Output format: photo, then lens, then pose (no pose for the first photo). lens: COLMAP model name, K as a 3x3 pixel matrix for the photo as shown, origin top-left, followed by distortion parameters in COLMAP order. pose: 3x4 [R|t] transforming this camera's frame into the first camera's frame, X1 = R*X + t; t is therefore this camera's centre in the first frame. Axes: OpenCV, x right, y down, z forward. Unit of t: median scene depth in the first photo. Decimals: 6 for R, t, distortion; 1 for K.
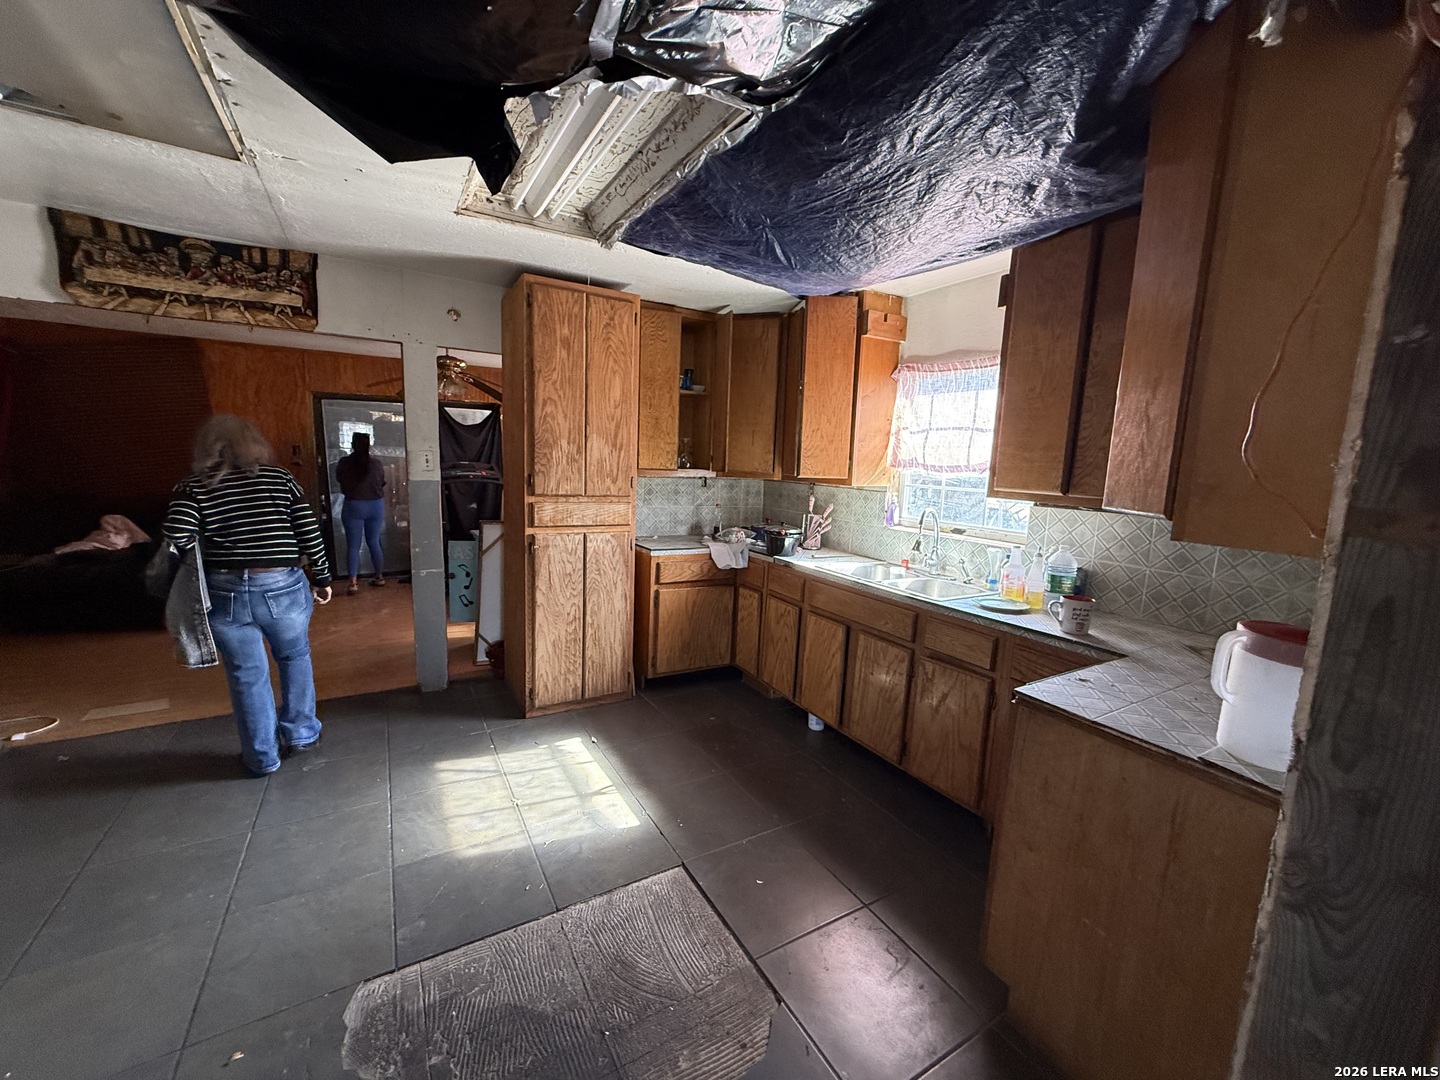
lens RADIAL K [[575.2, 0, 711.7], [0, 575.2, 538.1], [0, 0, 1]] dist [0.003020, -0.000113]
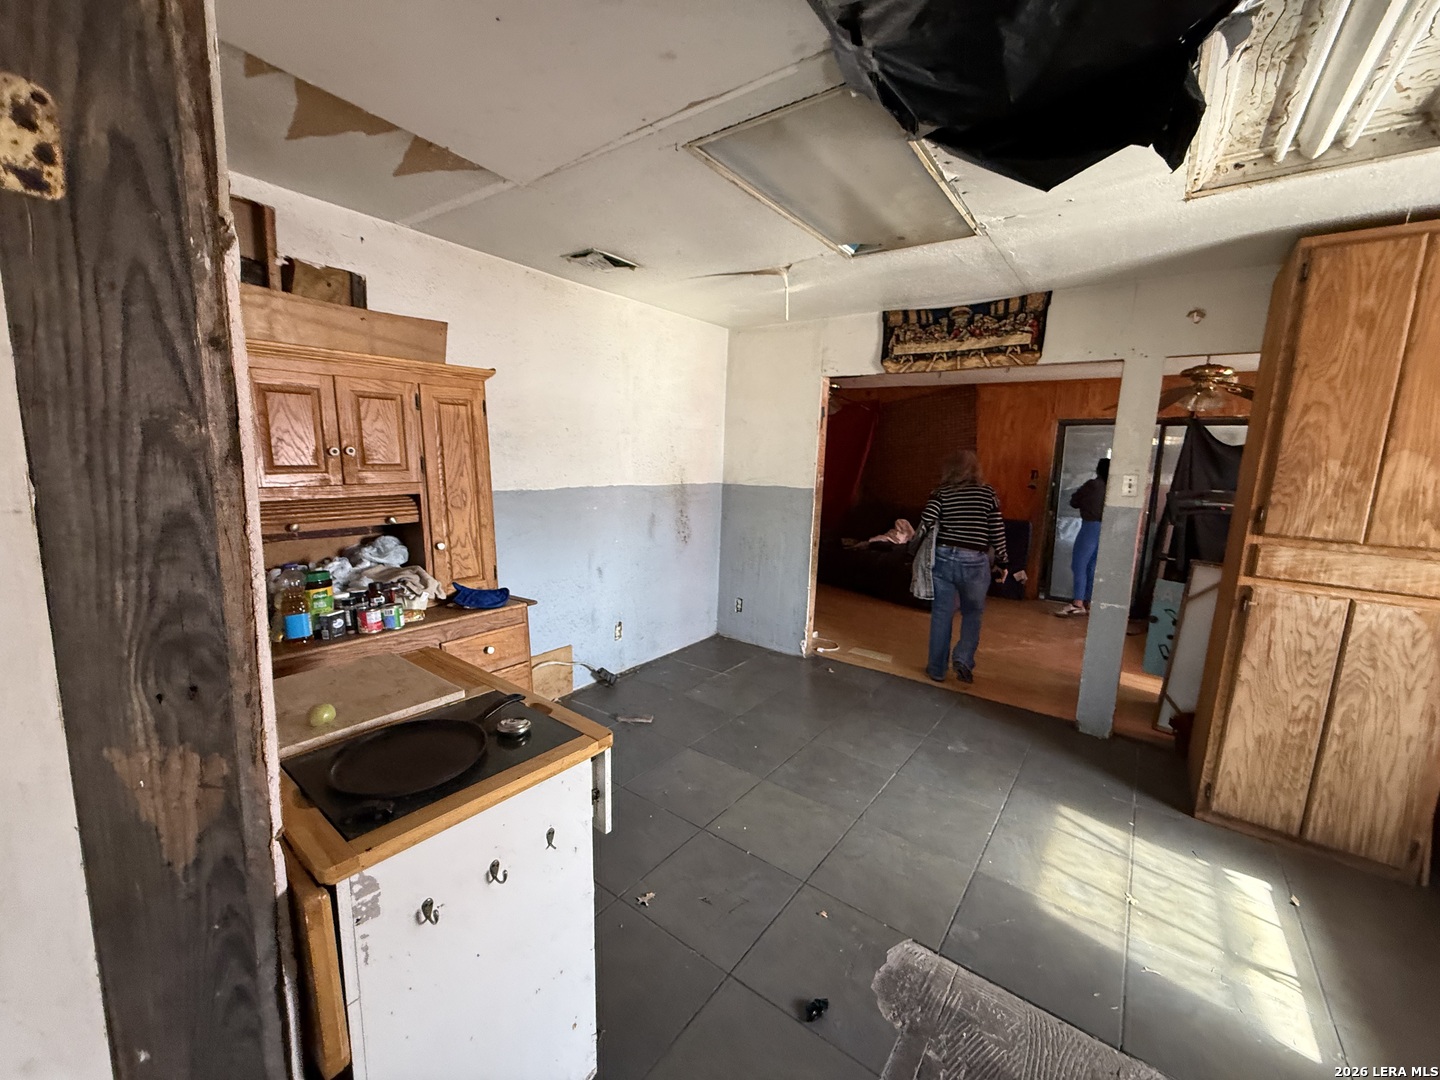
lens RADIAL K [[575.2, 0, 715.5], [0, 575.2, 537.3], [0, 0, 1]] dist [0.003020, -0.000113]
pose [[0.390045, 0.109298, -0.914286, 0.098460], [-0.151934, 0.986959, 0.053169, -0.003160], [0.908175, 0.118173, 0.401564, 0.056566]]
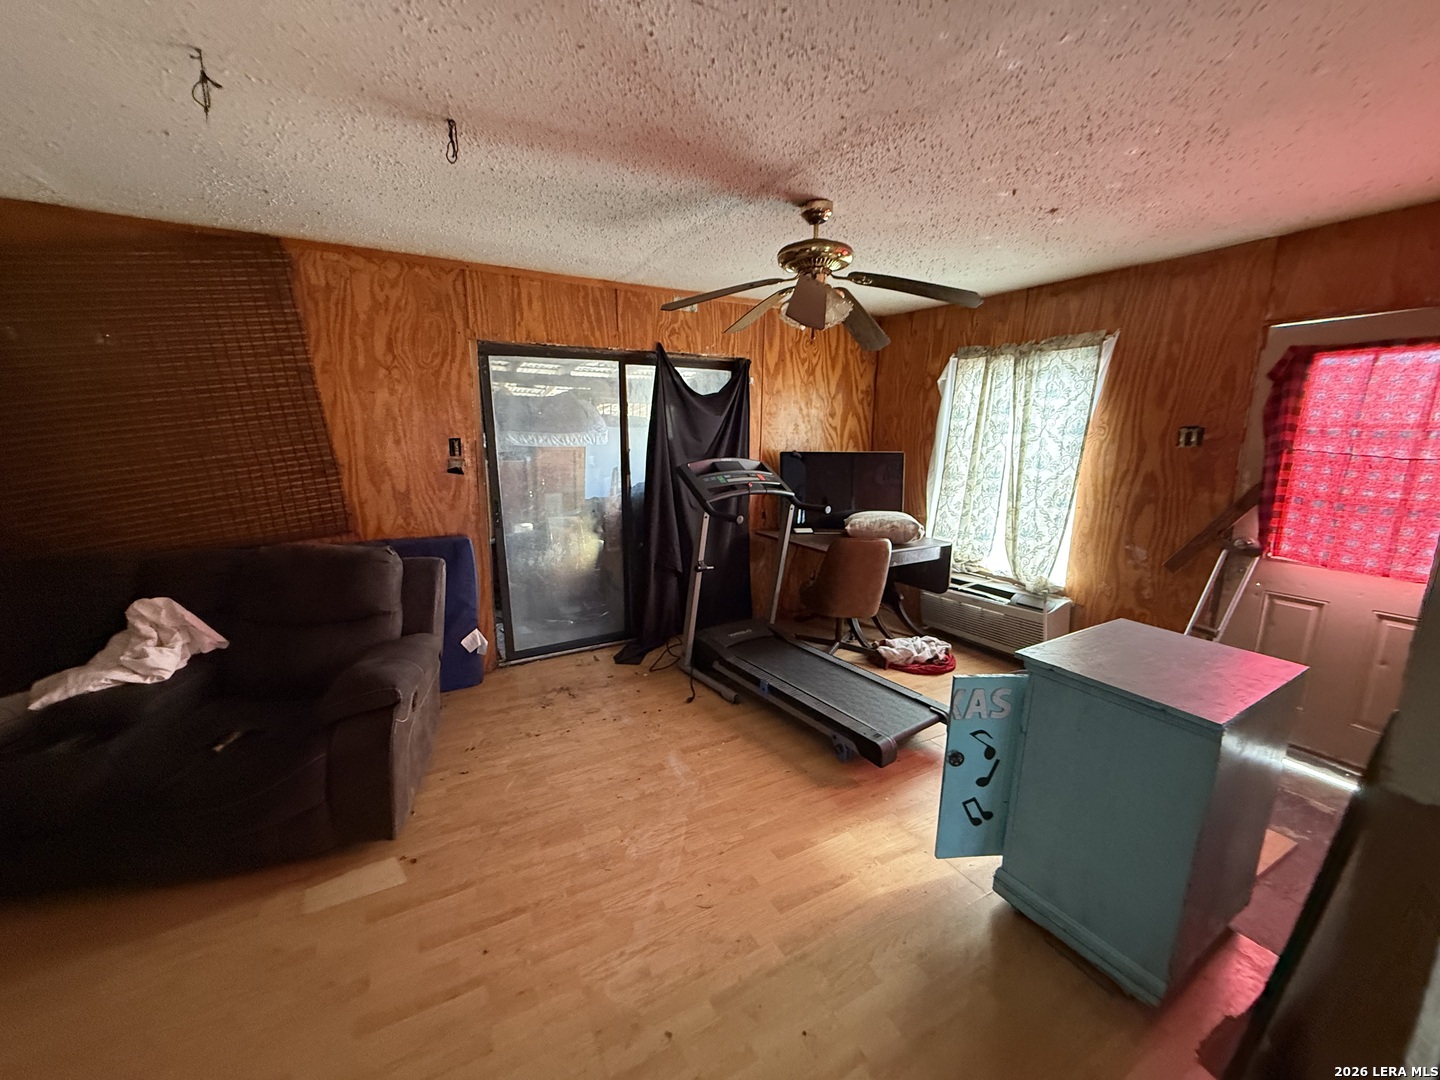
lens RADIAL K [[575.2, 0, 726.7], [0, 575.2, 541.1], [0, 0, 1]] dist [0.003020, -0.000113]
pose [[0.999218, -0.019699, -0.034291, -0.838516], [0.021445, 0.998451, 0.051330, -0.158915], [0.033227, -0.052025, 0.998093, 0.836253]]
